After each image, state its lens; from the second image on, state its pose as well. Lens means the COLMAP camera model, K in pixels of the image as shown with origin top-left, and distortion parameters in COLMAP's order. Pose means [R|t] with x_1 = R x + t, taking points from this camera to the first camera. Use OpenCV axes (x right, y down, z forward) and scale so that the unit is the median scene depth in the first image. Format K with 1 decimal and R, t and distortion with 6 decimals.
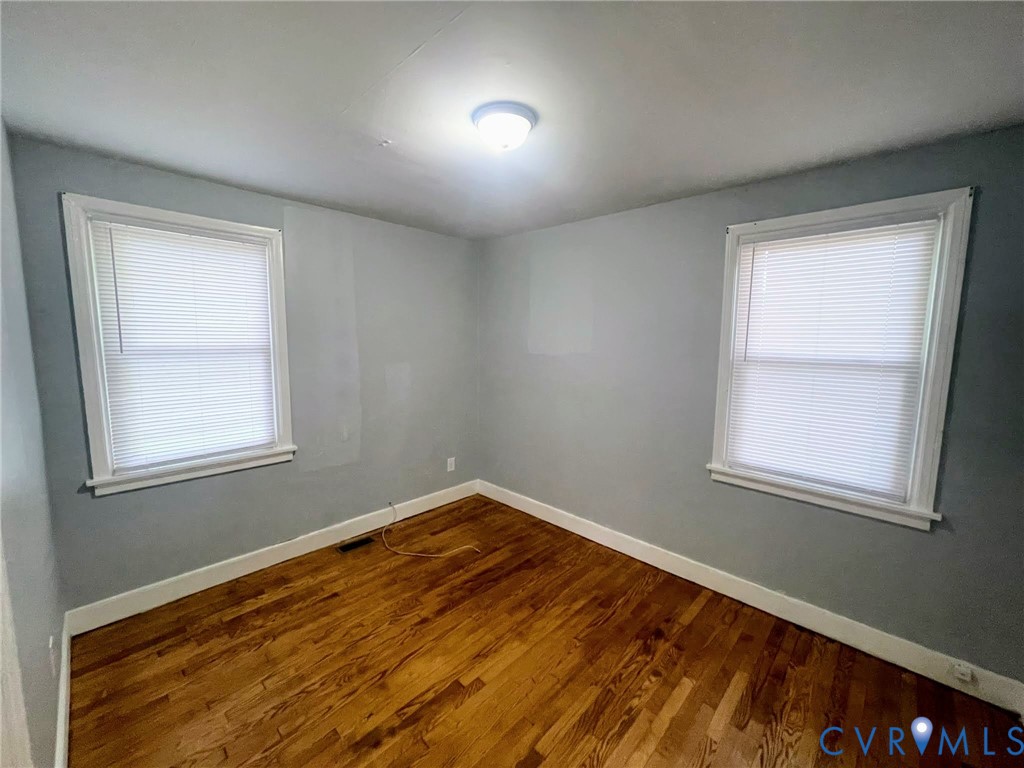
lens RADIAL K [[412.6, 0, 510.0], [0, 412.6, 381.9], [0, 0, 1]] dist [-0.002095, -0.000061]
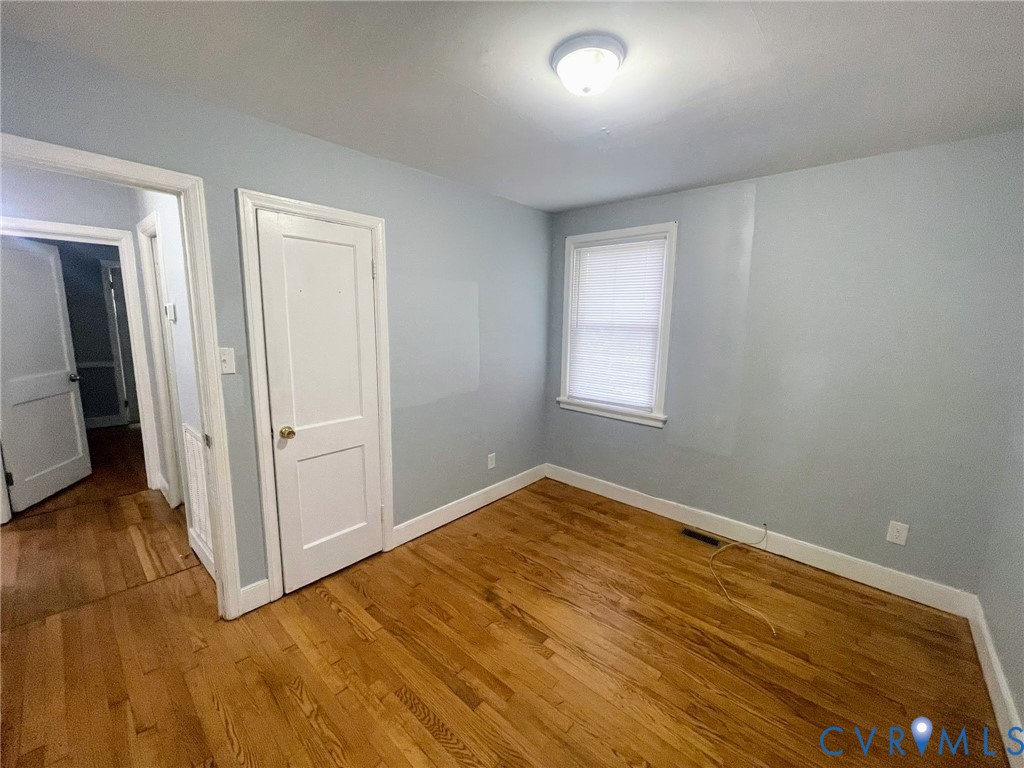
lens RADIAL K [[413.8, 0, 509.0], [0, 413.8, 382.8], [0, 0, 1]] dist [0.013208, -0.000053]
pose [[0.039991, 0.149909, -0.987891, 0.632877], [-0.127953, 0.981310, 0.143730, -0.047015], [0.990974, 0.120656, 0.058425, 0.575876]]
